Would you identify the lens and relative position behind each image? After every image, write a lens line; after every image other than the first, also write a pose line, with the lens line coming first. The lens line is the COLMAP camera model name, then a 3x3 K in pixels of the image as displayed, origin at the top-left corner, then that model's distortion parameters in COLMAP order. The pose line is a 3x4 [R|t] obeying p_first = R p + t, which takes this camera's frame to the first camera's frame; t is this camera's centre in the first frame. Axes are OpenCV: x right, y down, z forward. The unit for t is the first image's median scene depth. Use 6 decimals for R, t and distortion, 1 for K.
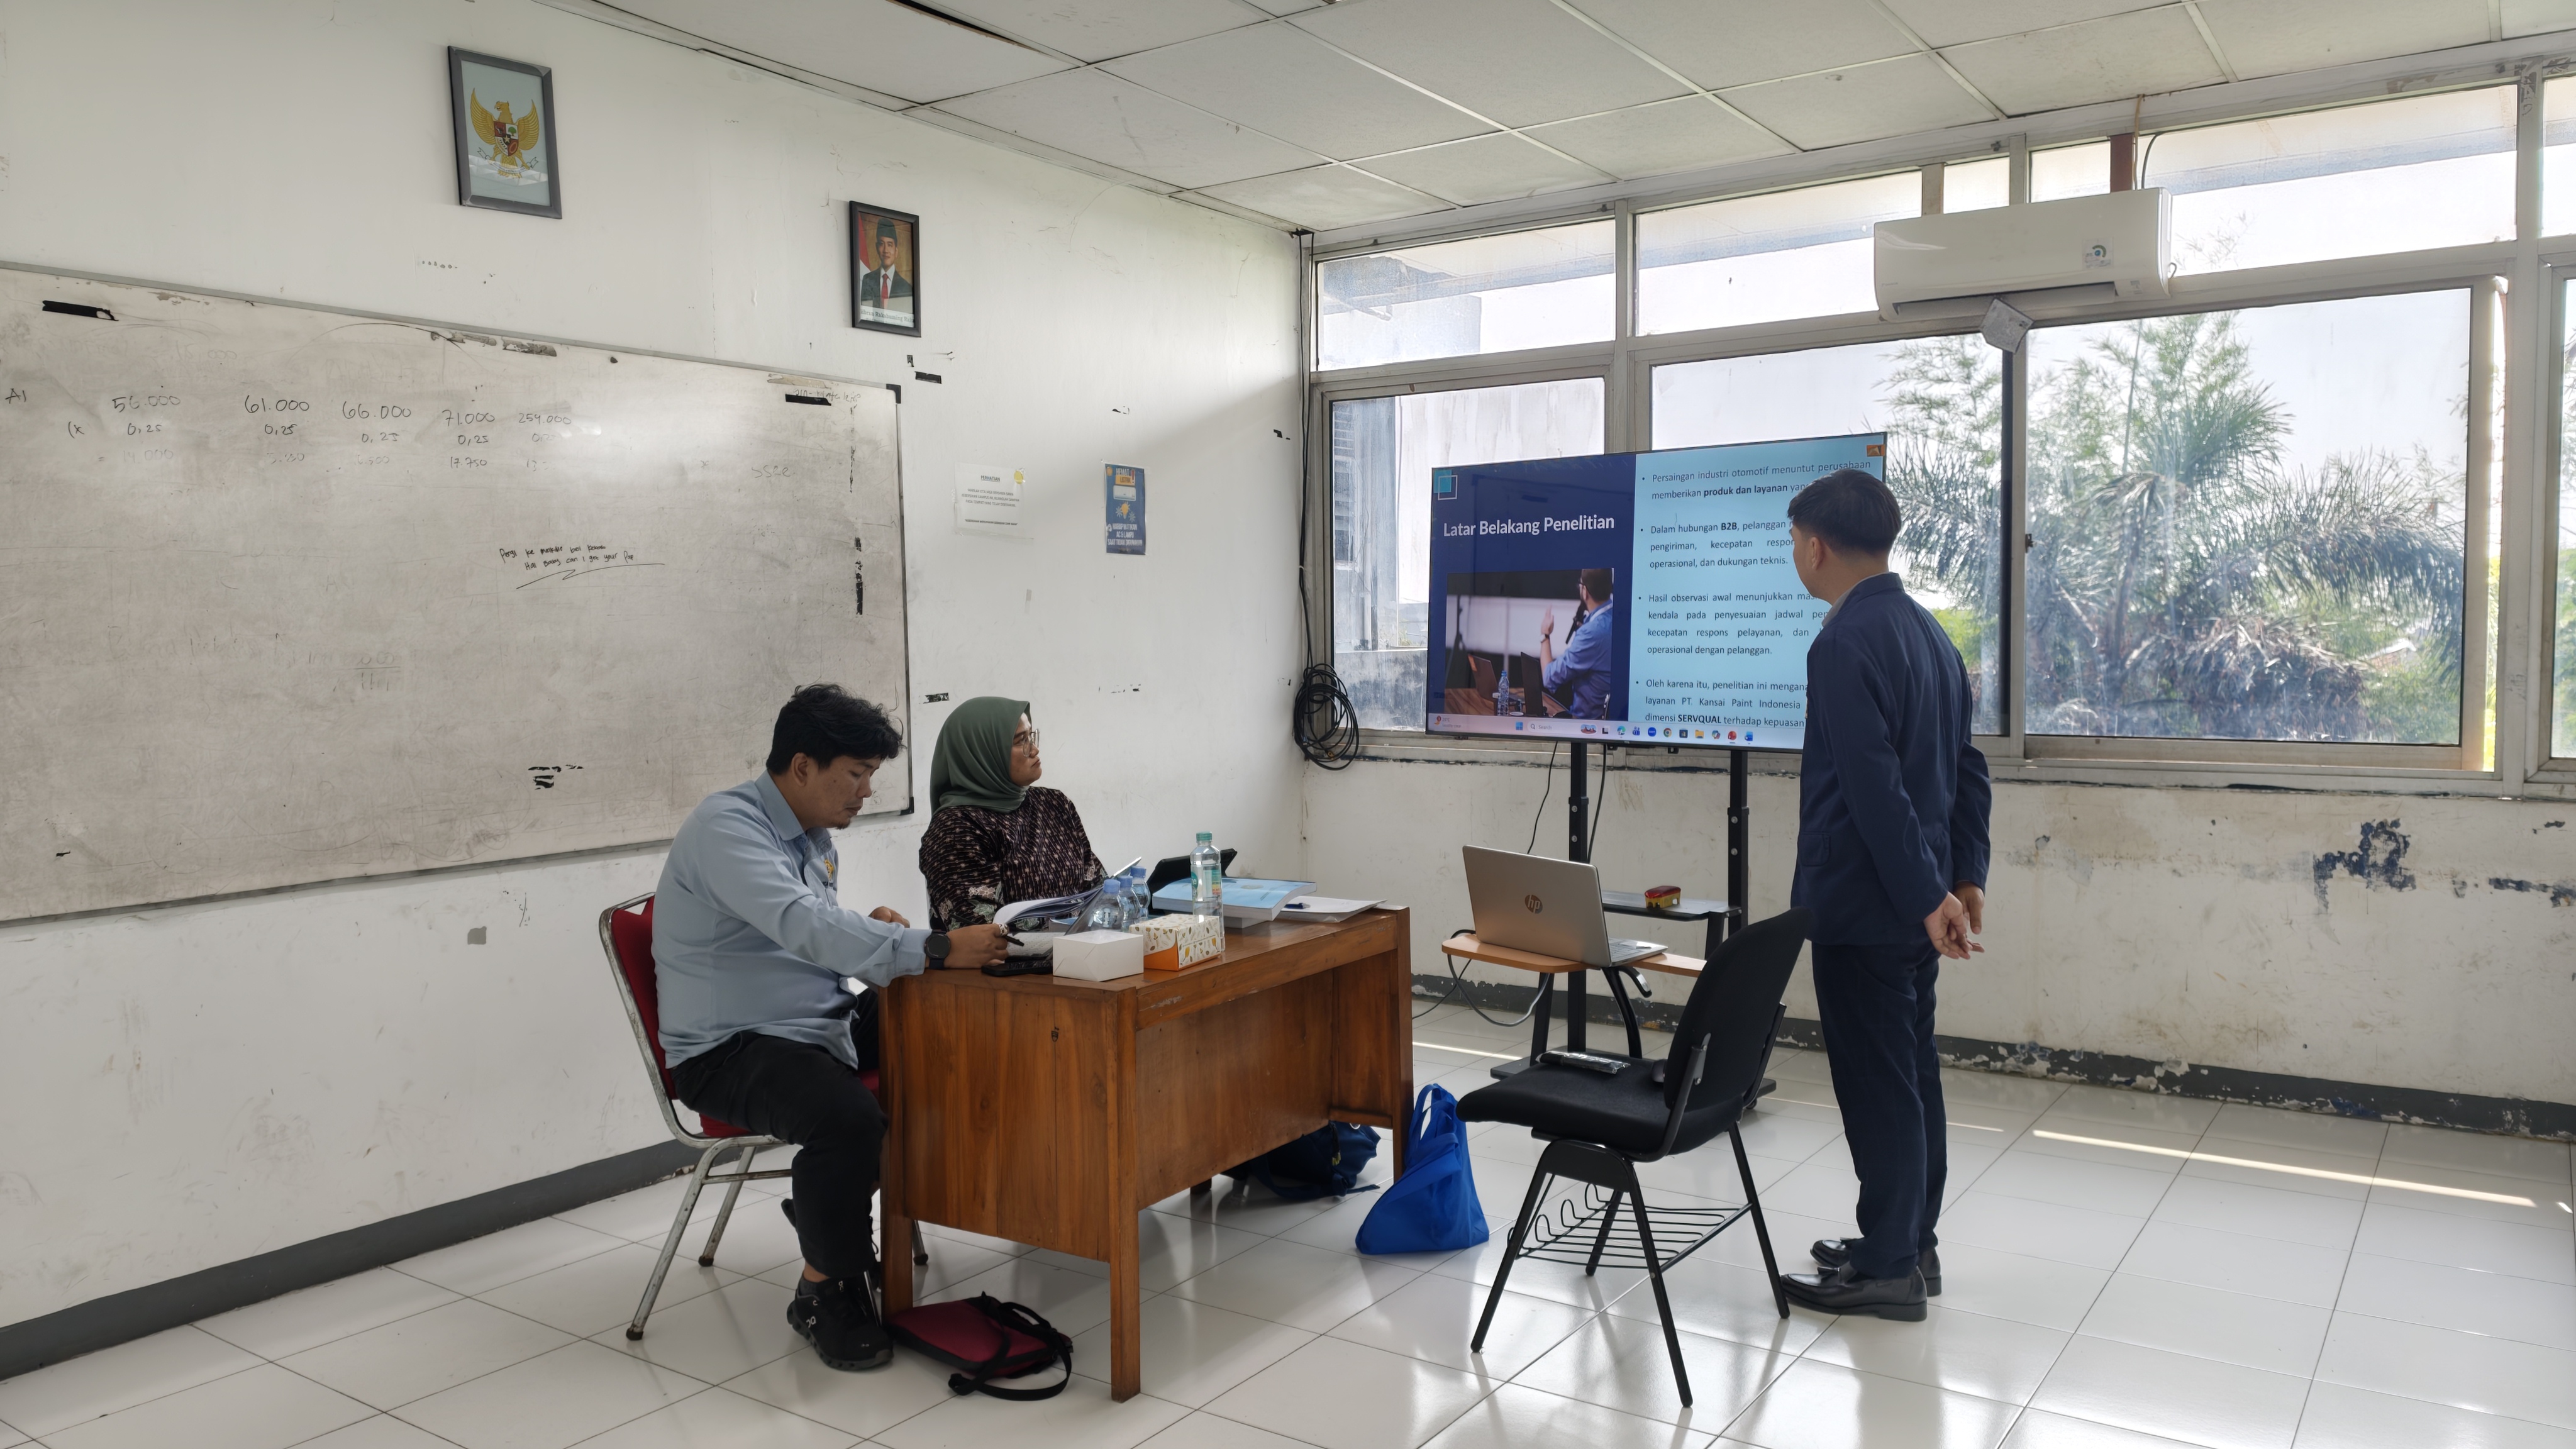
lens RADIAL K [[1811.6, 0, 1288.0], [0, 1811.6, 730.8], [0, 0, 1]] dist [0.032155, -0.045940]
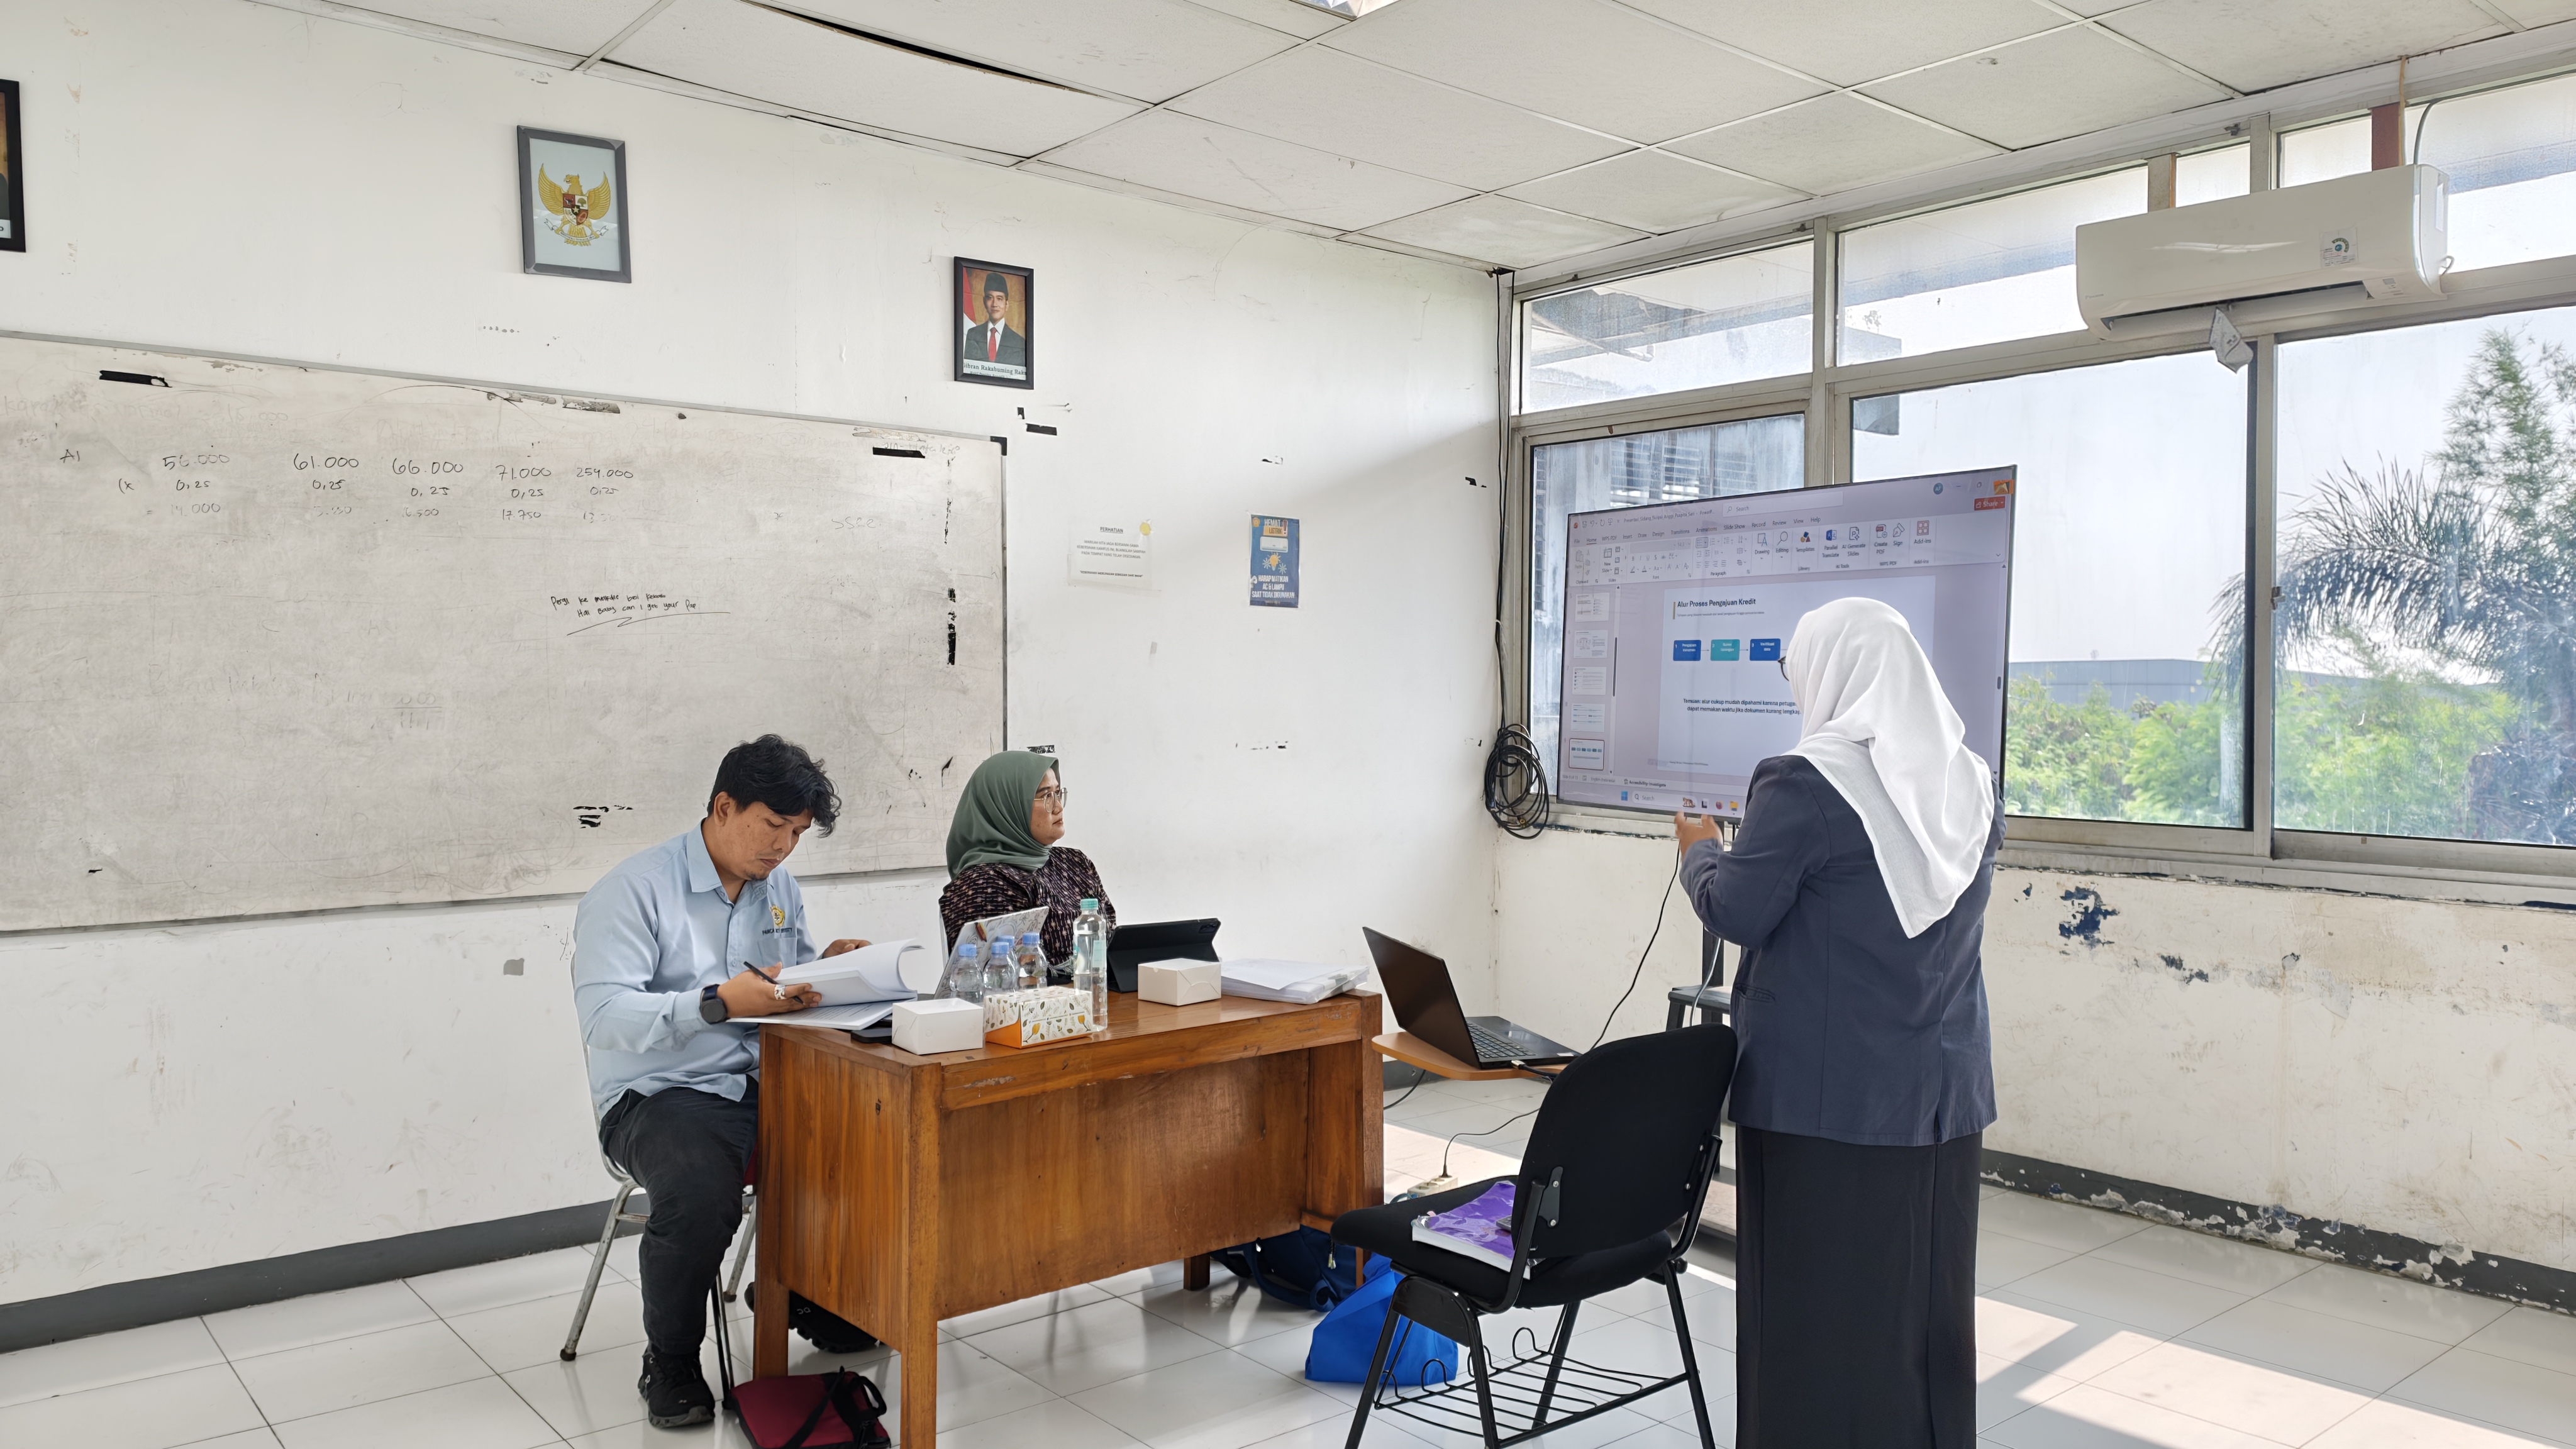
lens RADIAL K [[1811.6, 0, 1291.2], [0, 1811.6, 705.8], [0, 0, 1]] dist [0.032155, -0.045940]
pose [[0.963476, 0.019156, -0.267108, 0.222423], [-0.031387, 0.998641, -0.041597, -0.006130], [0.265948, 0.048461, 0.962768, 0.093705]]
